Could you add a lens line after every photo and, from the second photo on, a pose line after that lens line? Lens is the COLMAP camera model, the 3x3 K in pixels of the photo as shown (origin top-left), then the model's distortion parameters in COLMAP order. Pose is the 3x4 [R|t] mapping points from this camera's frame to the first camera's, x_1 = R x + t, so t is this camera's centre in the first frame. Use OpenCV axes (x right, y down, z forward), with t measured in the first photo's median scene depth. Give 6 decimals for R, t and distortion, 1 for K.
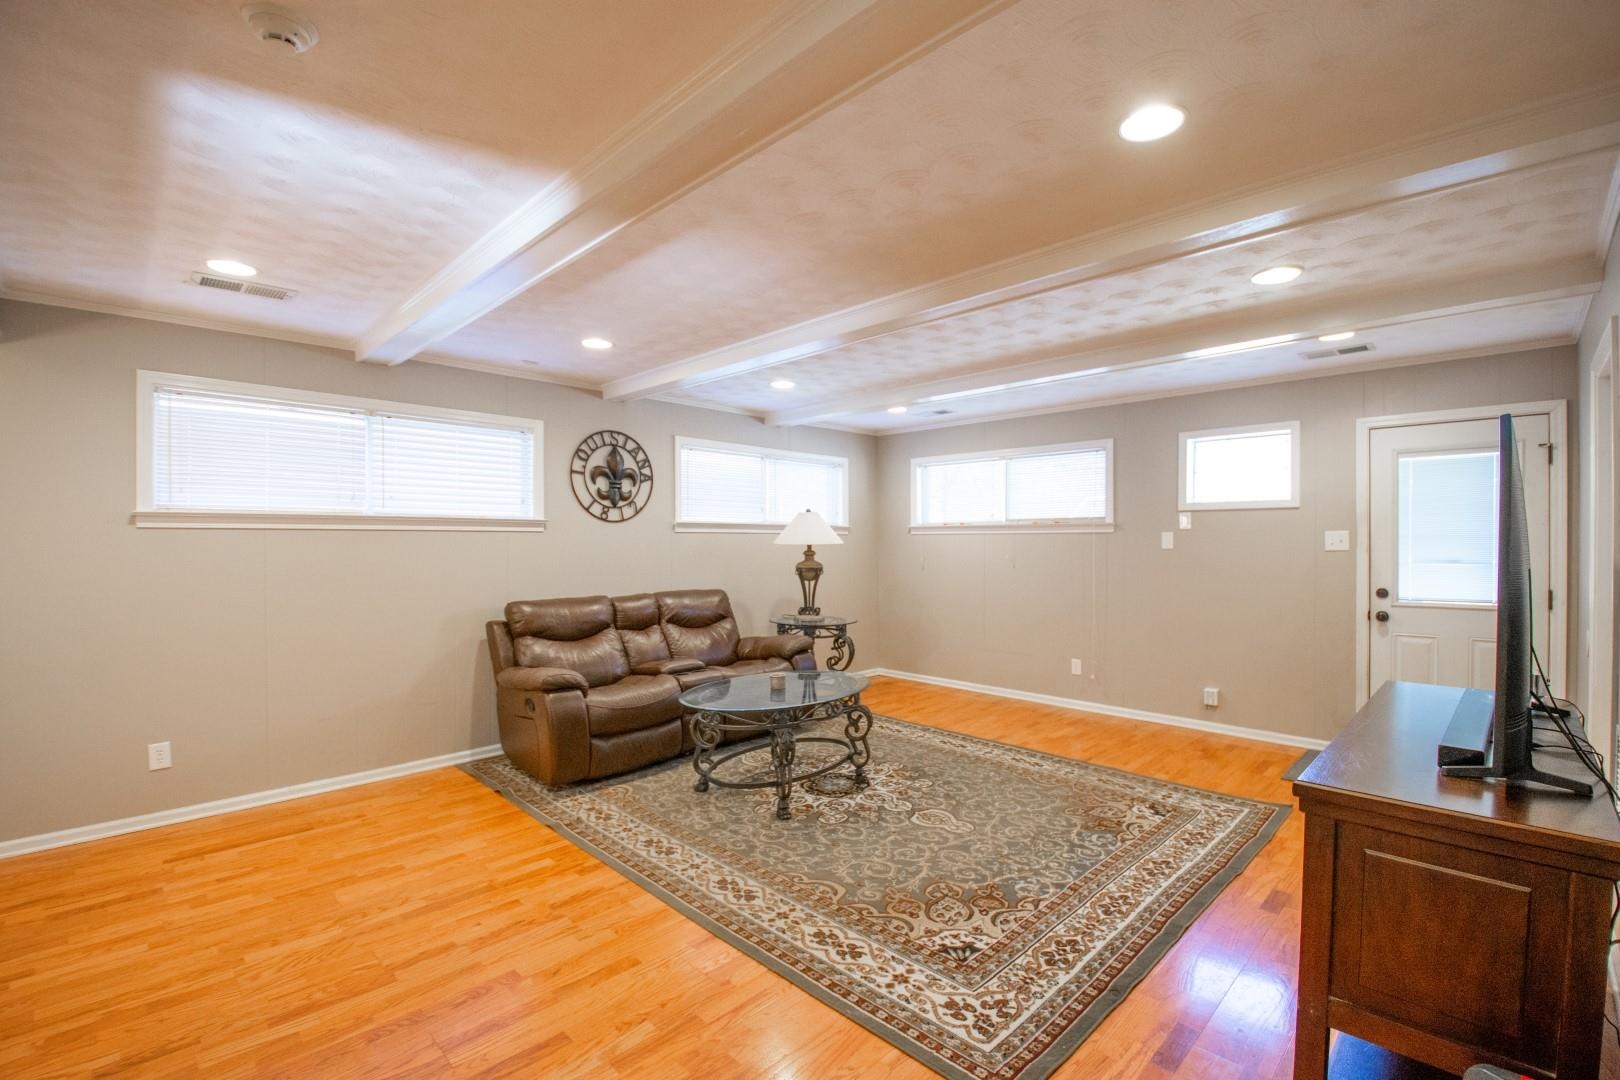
lens RADIAL K [[727.3, 0, 836.4], [0, 727.3, 545.0], [0, 0, 1]] dist [0.000890, -0.000389]
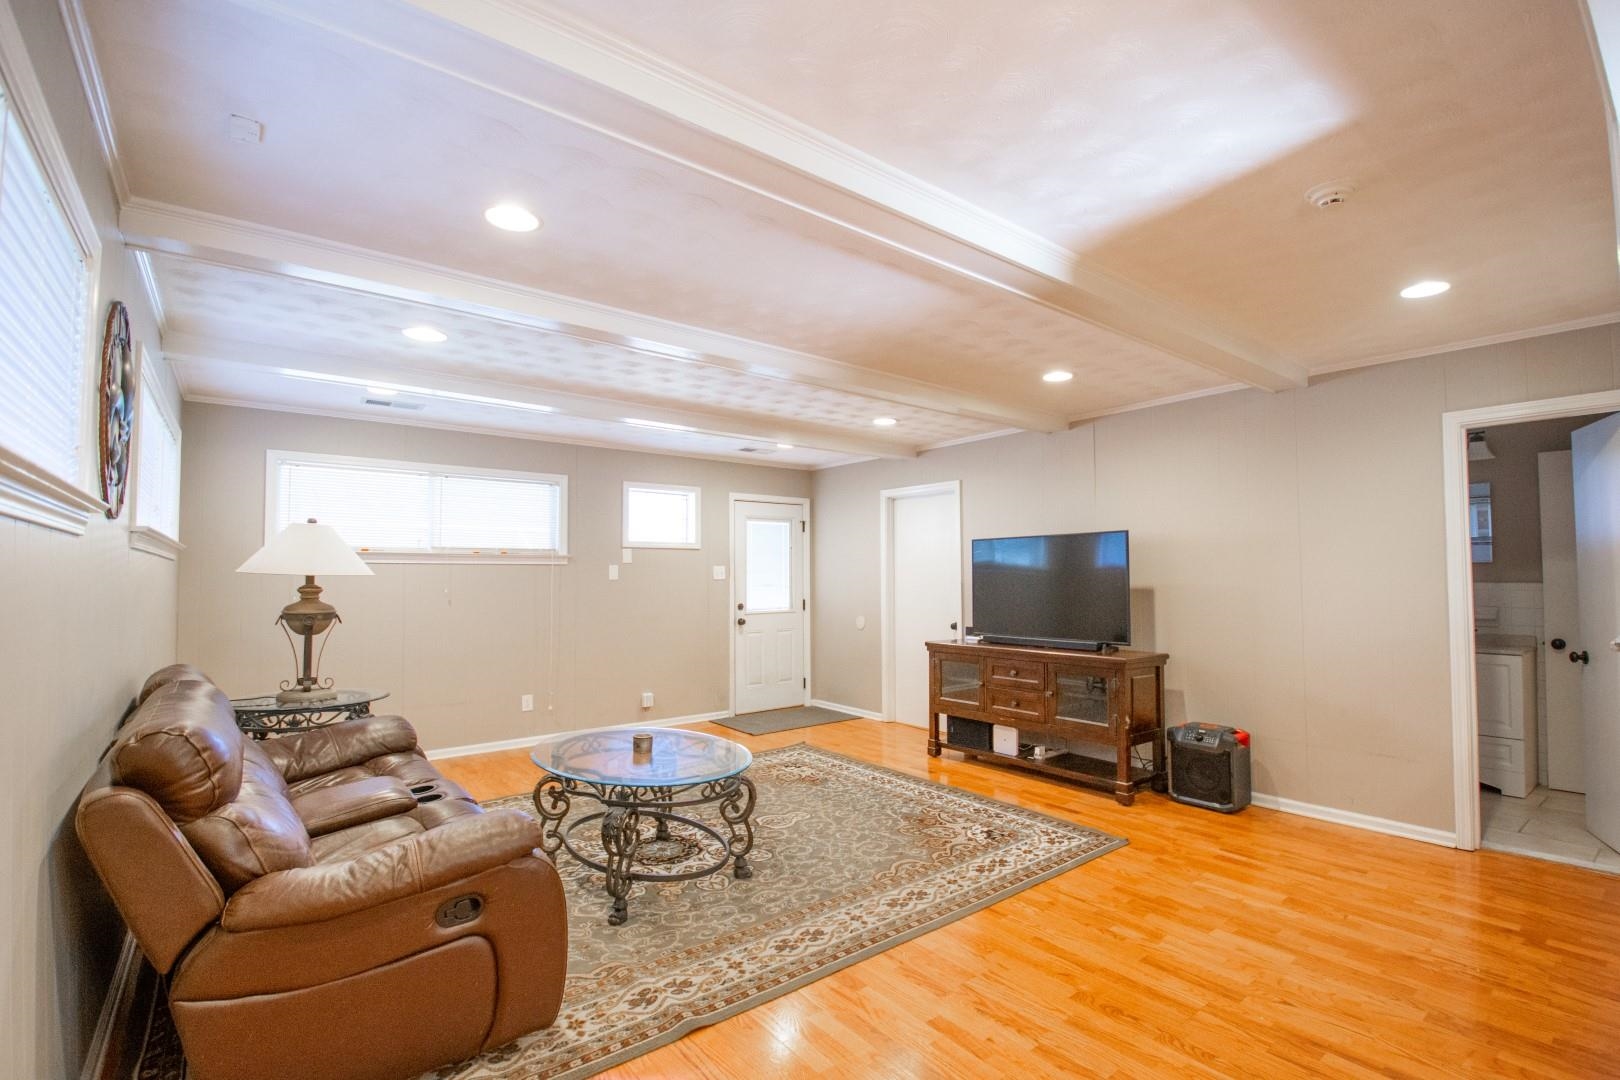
lens RADIAL K [[727.3, 0, 836.4], [0, 727.3, 545.0], [0, 0, 1]] dist [0.000890, -0.000389]
pose [[0.113606, 0.042650, 0.992610, -0.909311], [0.008433, 0.999001, -0.043890, 0.005552], [-0.993490, 0.013357, 0.113133, 0.729979]]
